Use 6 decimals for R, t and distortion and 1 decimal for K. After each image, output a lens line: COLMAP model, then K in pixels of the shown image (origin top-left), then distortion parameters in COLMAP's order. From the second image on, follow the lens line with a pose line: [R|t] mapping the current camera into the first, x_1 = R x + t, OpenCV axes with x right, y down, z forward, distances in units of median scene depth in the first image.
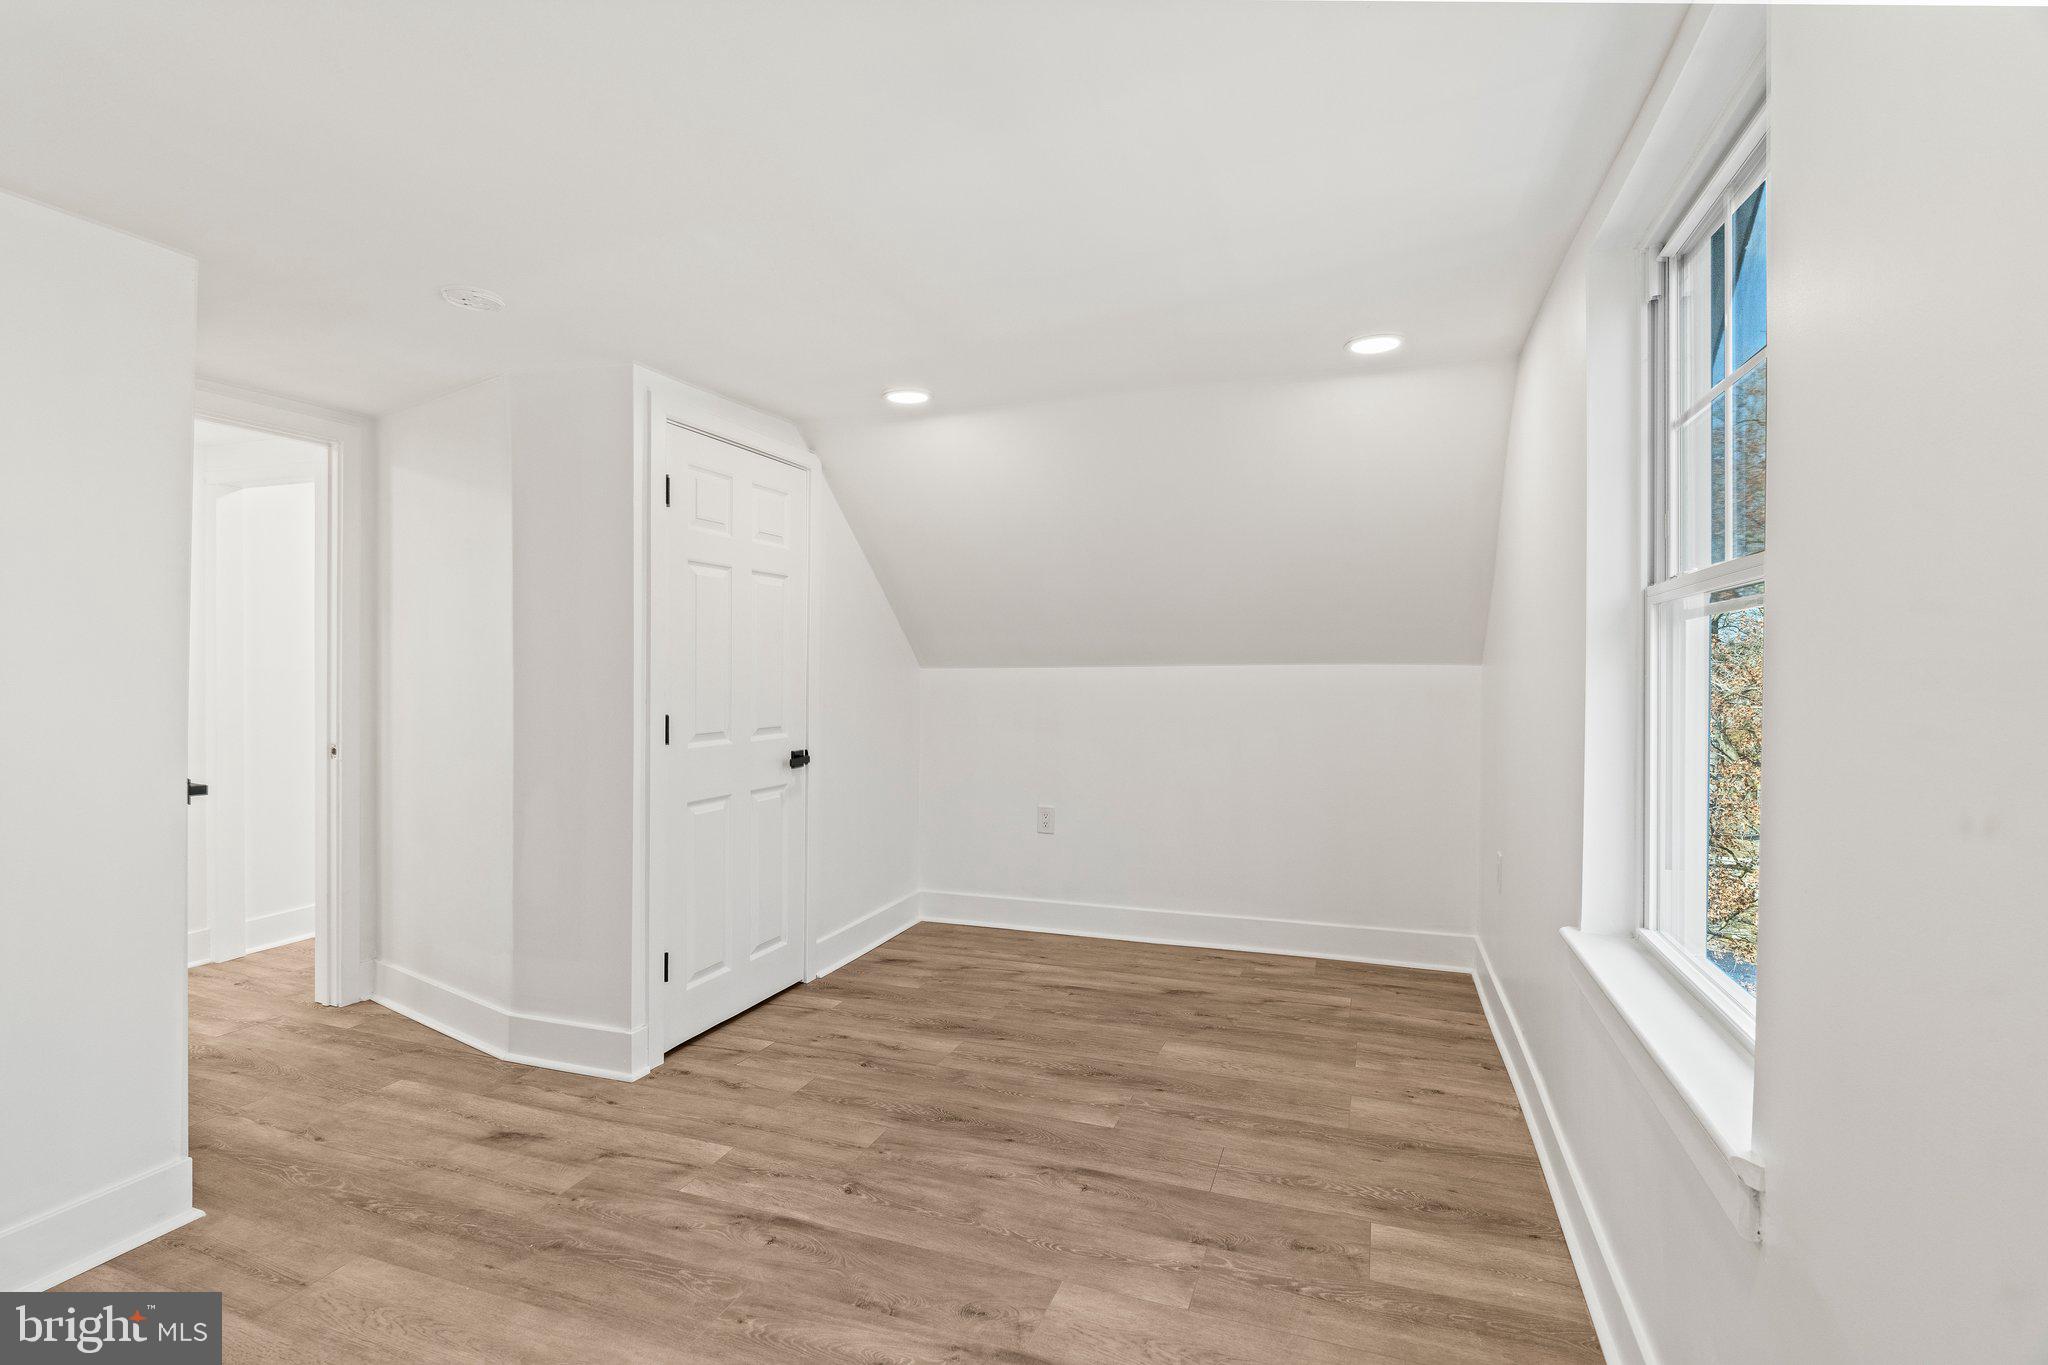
lens RADIAL K [[928.6, 0, 1020.2], [0, 928.6, 677.6], [0, 0, 1]] dist [-0.001917, -0.000206]
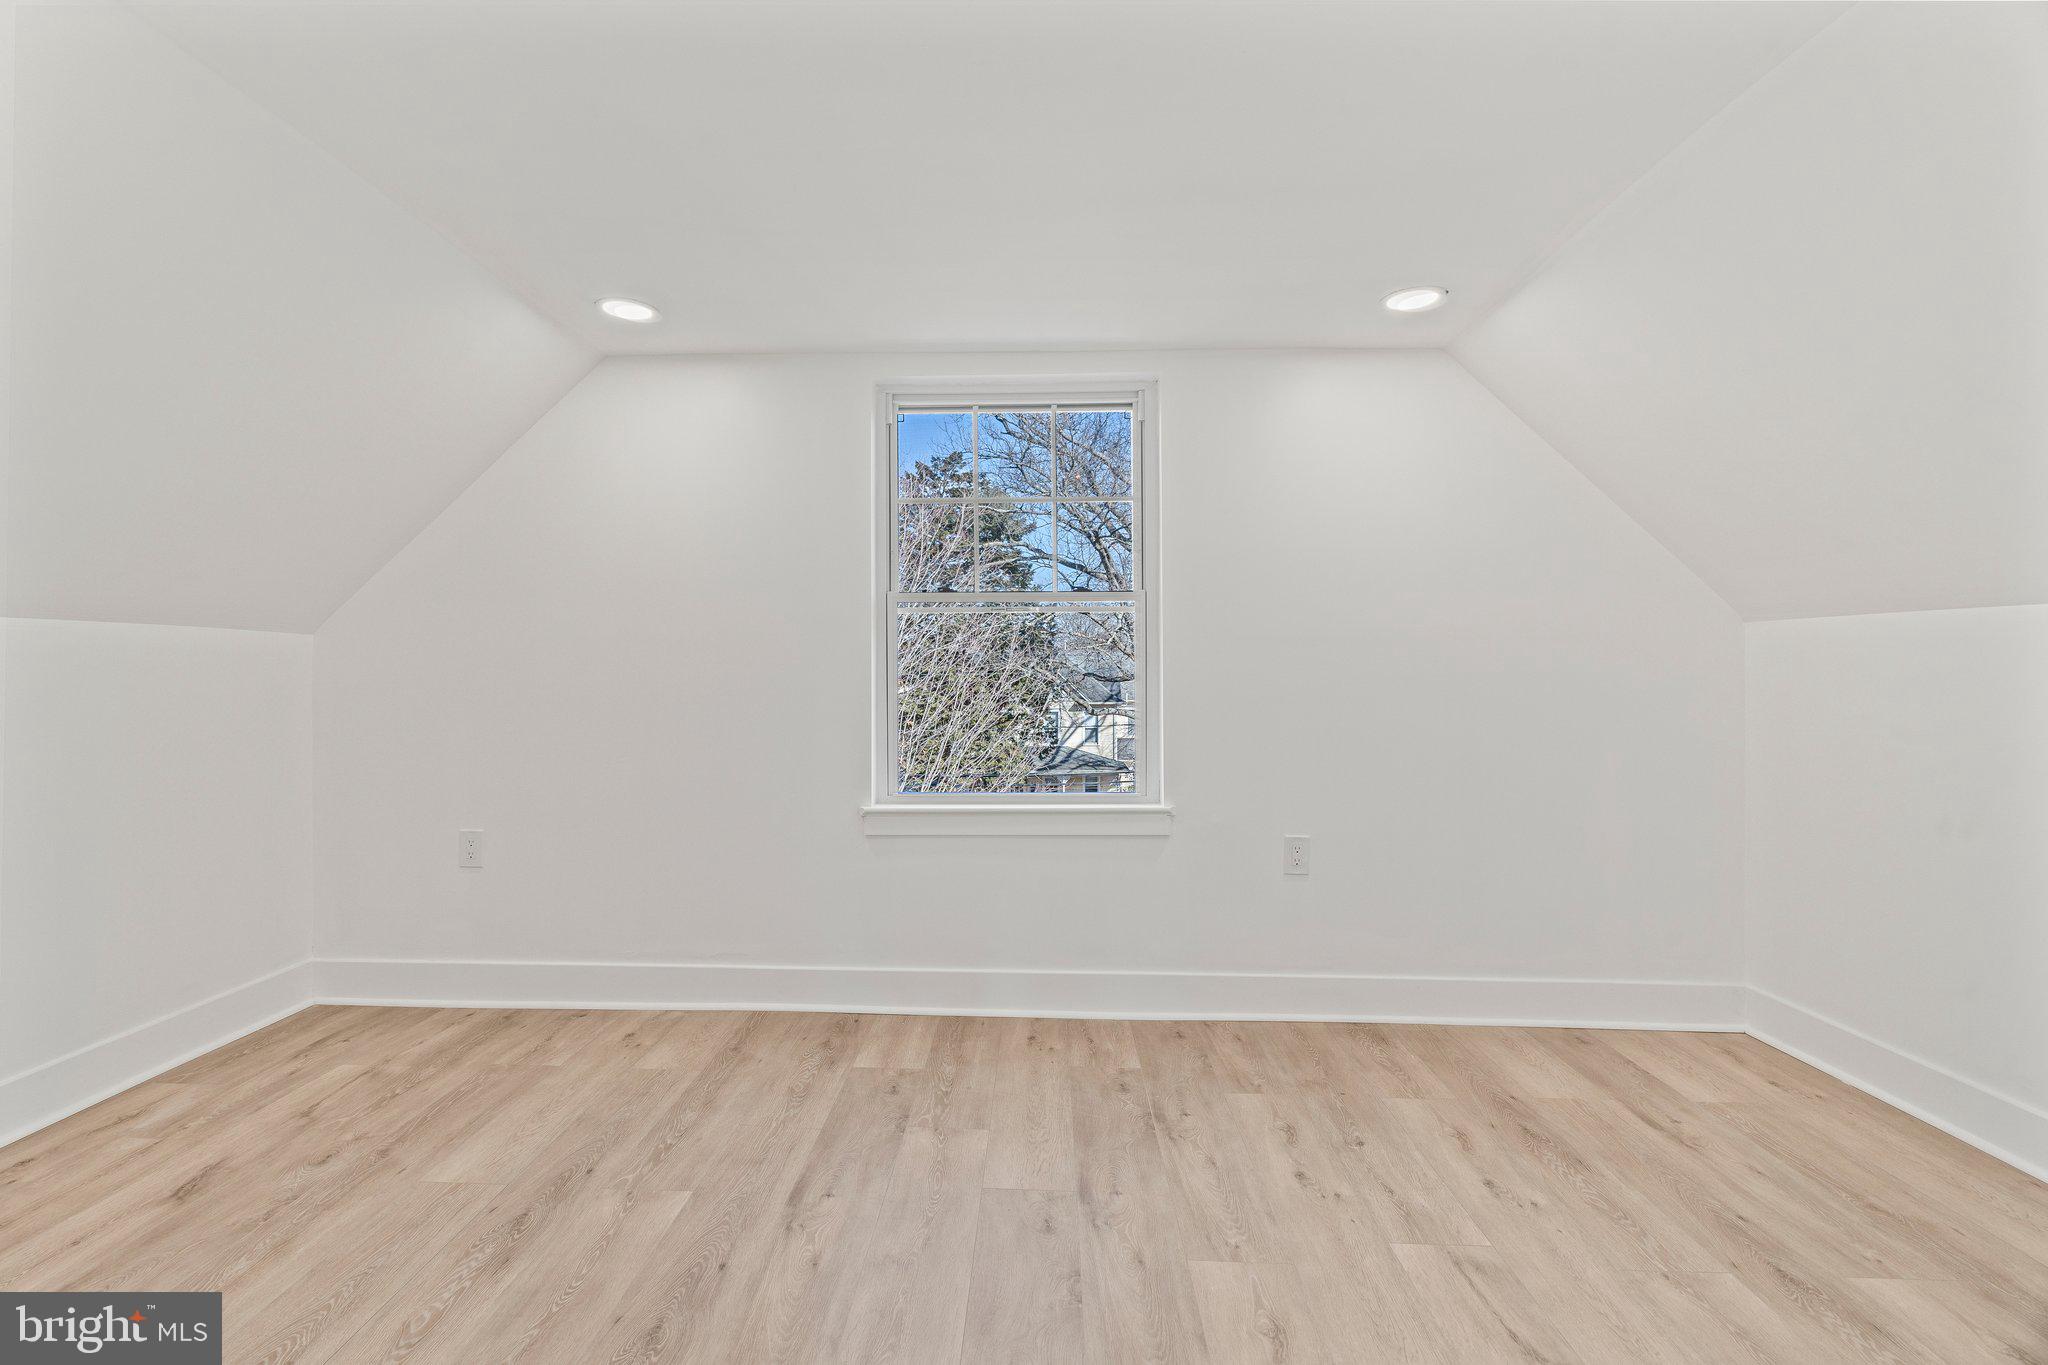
lens RADIAL K [[928.6, 0, 1032.5], [0, 928.6, 686.9], [0, 0, 1]] dist [-0.001917, -0.000206]
pose [[-0.337733, -0.012199, 0.941163, -0.663351], [0.006961, 0.999856, 0.015458, 0.035254], [-0.941216, 0.011772, -0.337599, 0.879605]]
